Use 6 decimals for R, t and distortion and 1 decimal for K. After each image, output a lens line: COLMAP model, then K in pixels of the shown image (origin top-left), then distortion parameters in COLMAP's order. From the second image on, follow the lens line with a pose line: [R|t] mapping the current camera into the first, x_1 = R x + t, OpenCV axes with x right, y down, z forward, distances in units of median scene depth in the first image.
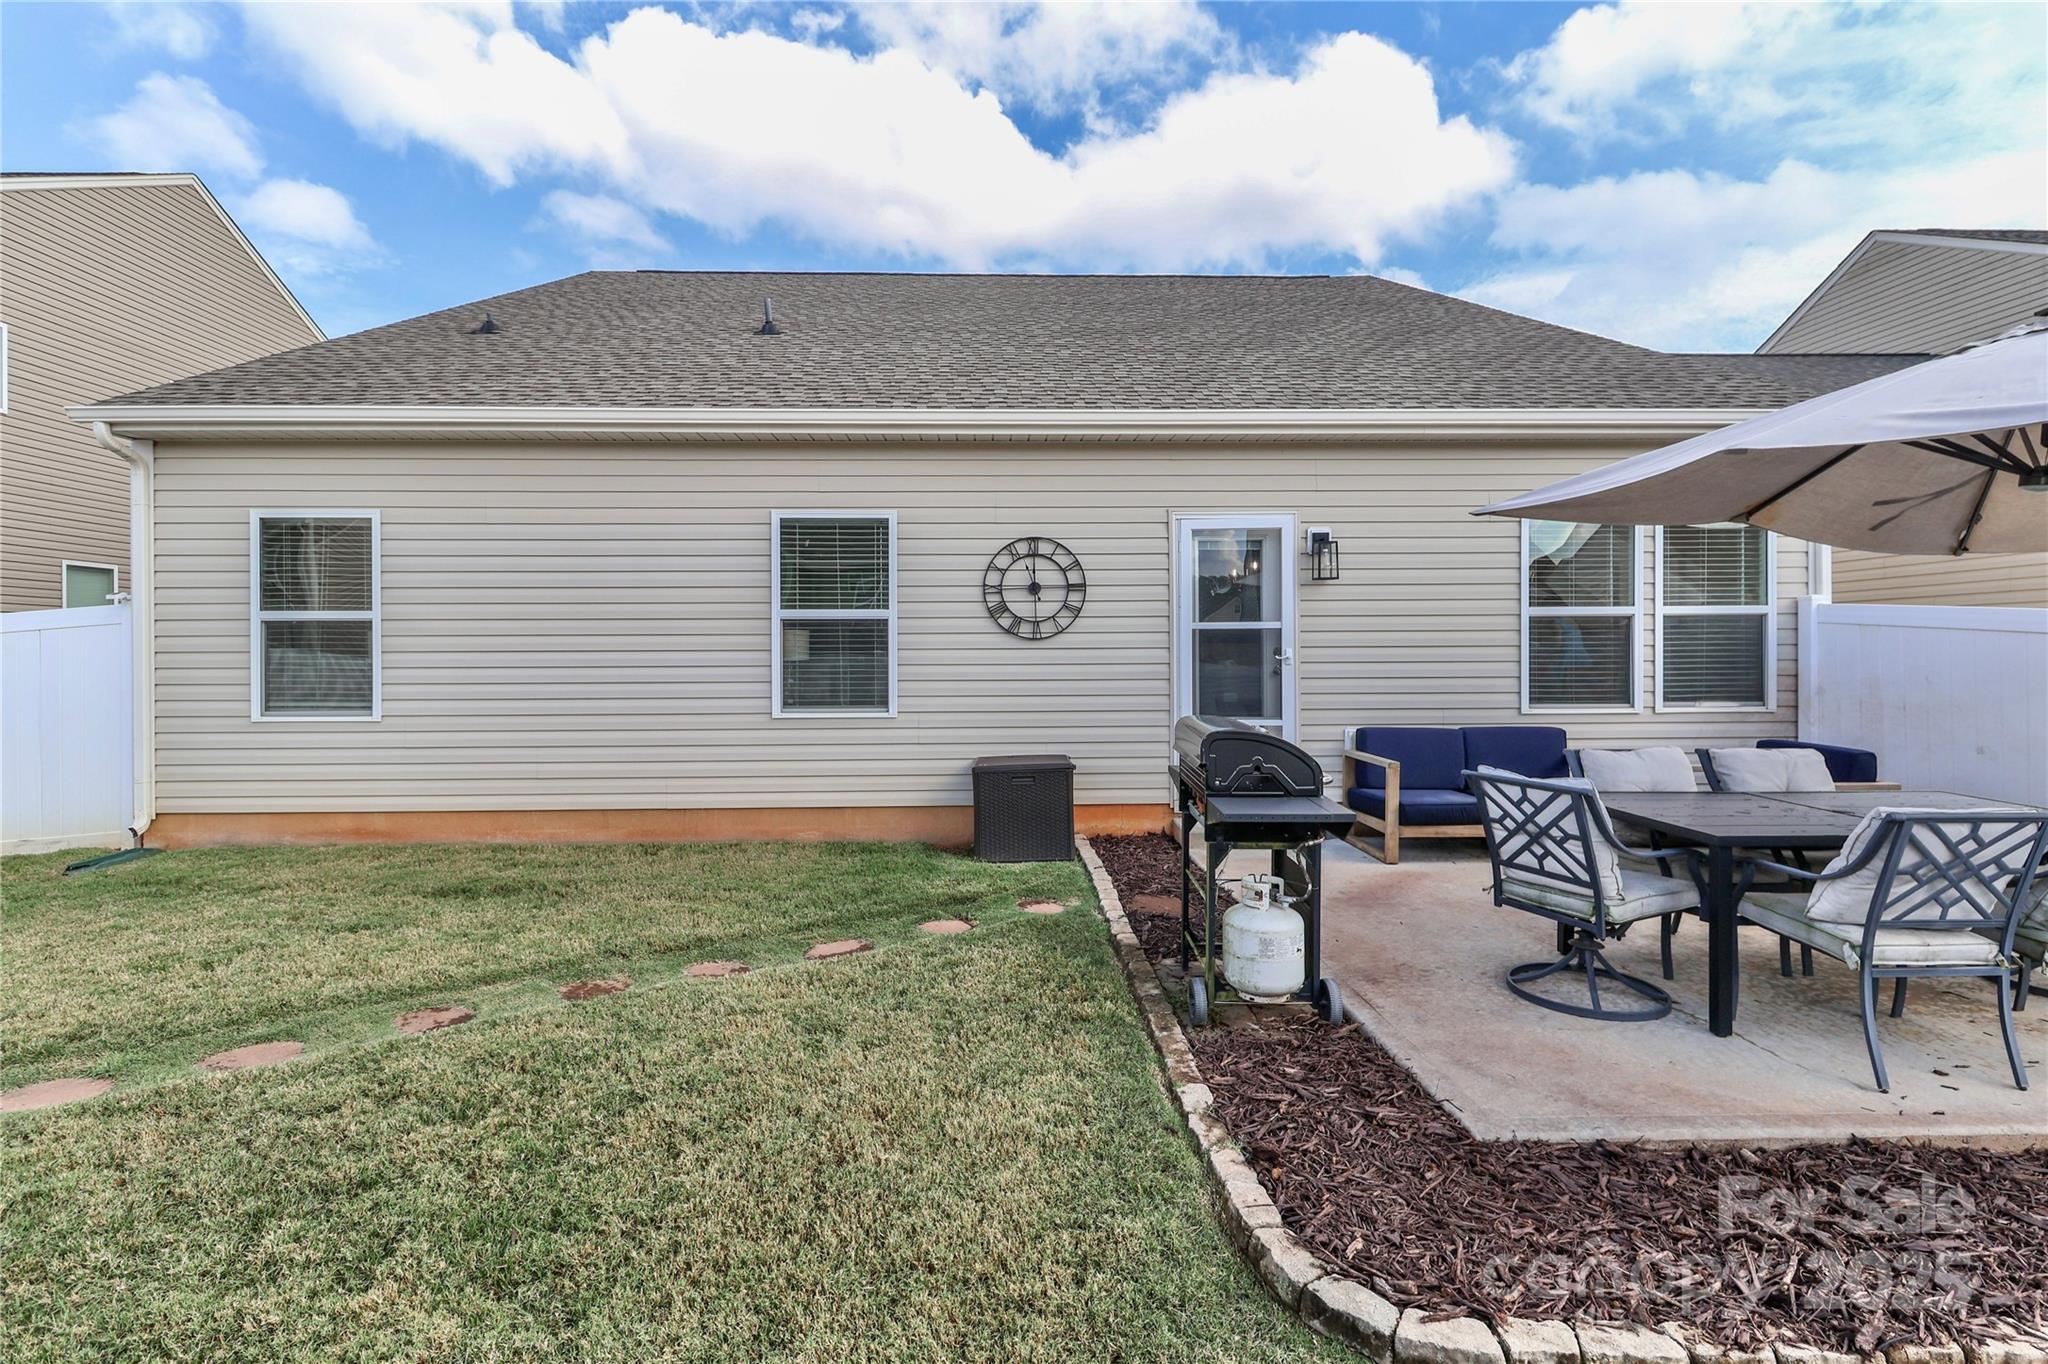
lens RADIAL K [[993.5, 0, 1024.0], [0, 993.5, 682.0], [0, 0, 1]] dist [0.000365, -0.000690]
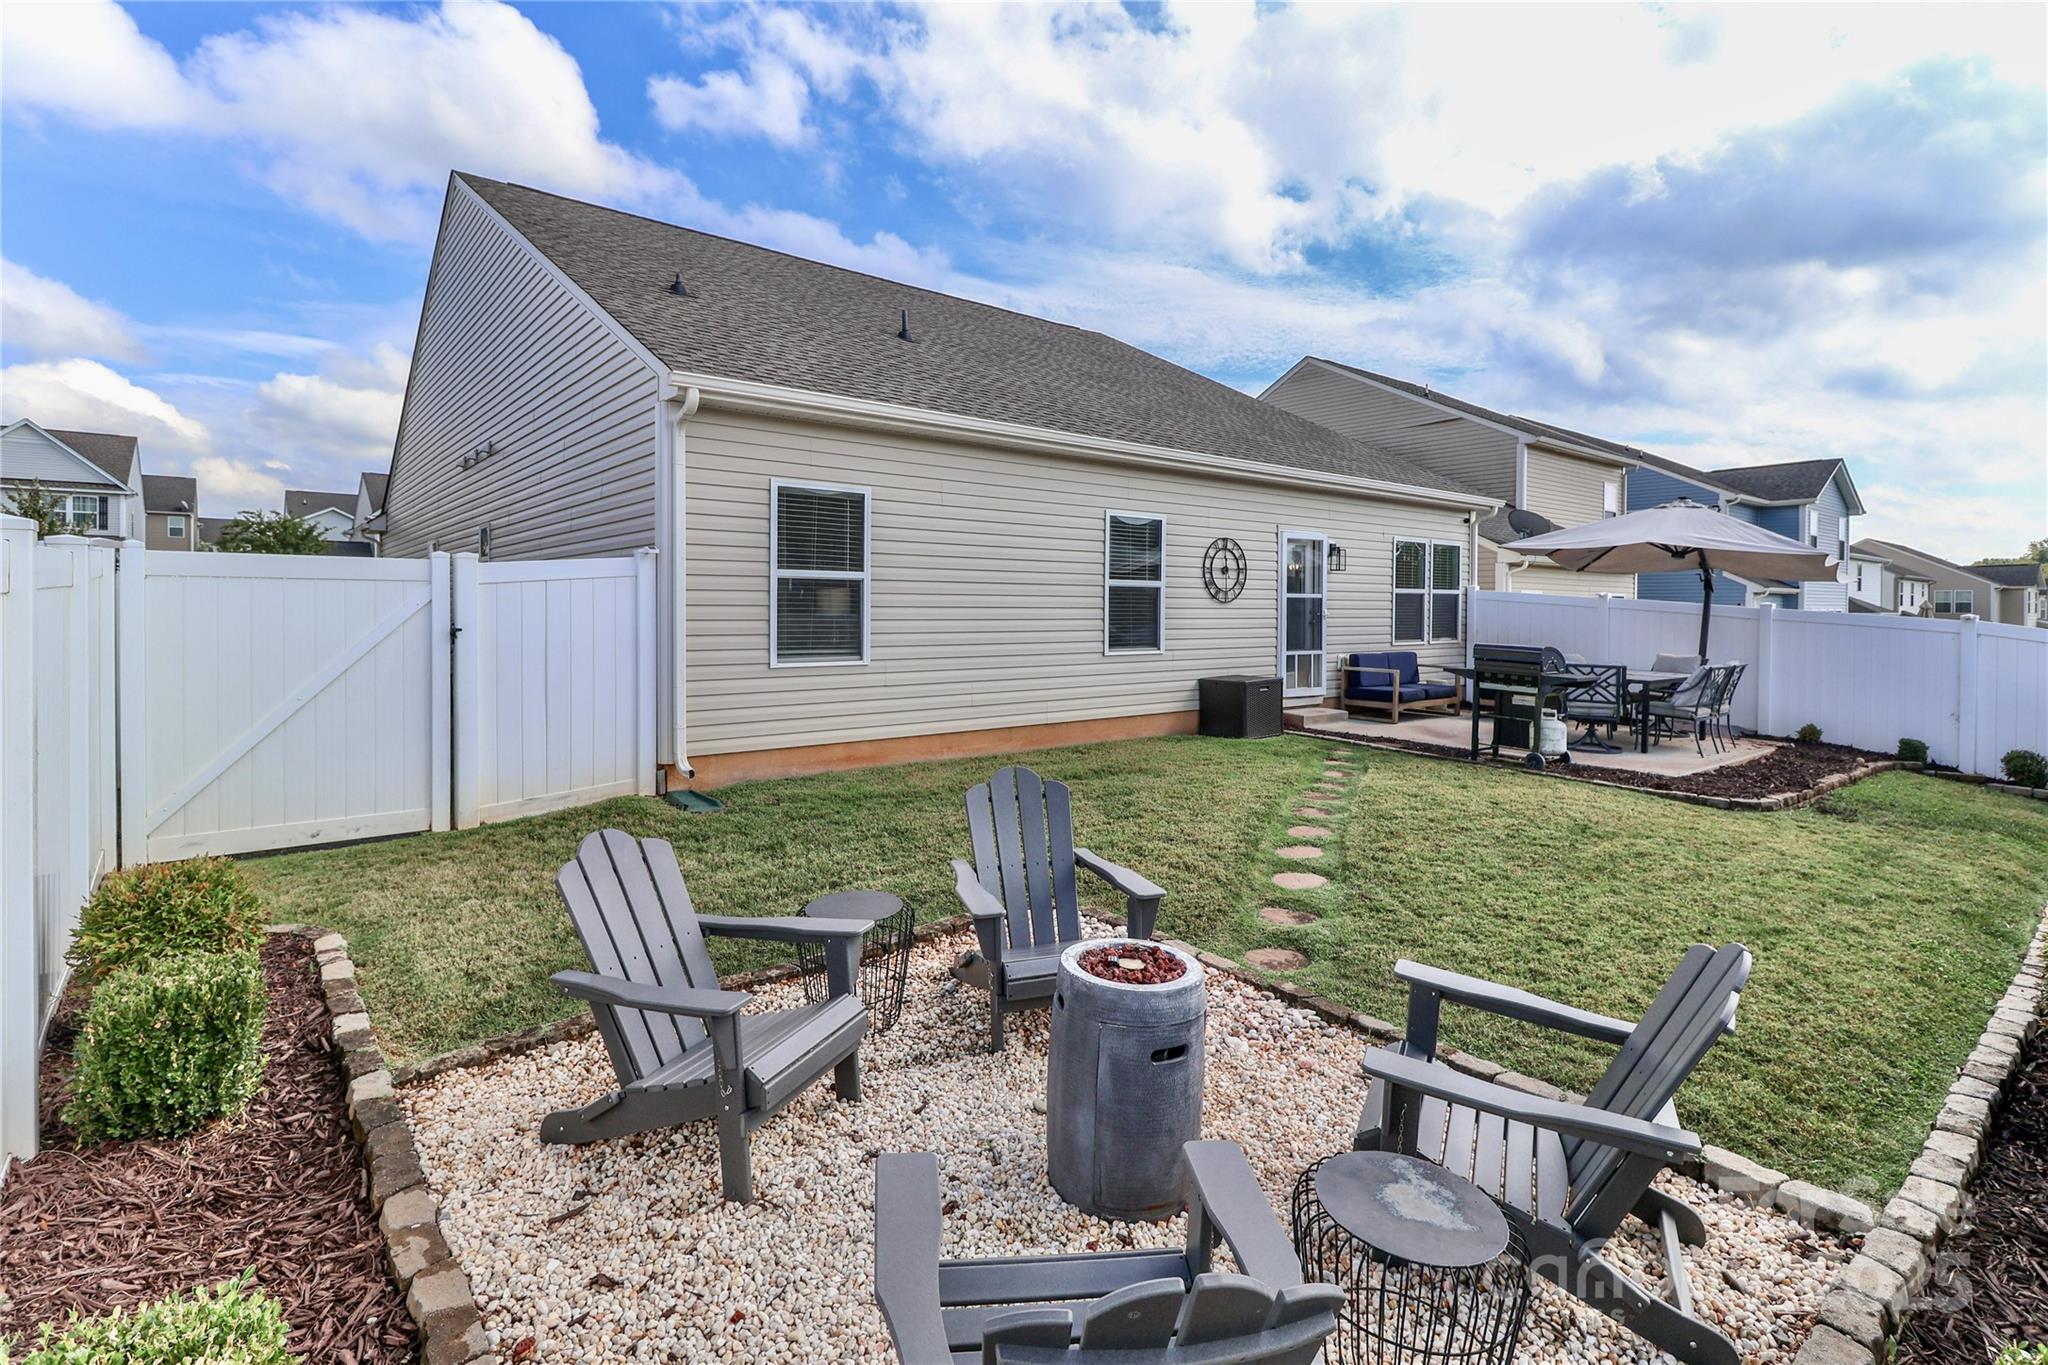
lens RADIAL K [[953.4, 0, 1047.2], [0, 953.4, 659.7], [0, 0, 1]] dist [-0.001781, -0.011551]
pose [[0.796812, -0.024321, 0.603738, -1.140418], [0.011452, 0.999618, 0.025154, 0.007081], [-0.604119, -0.013129, 0.796786, -0.042603]]
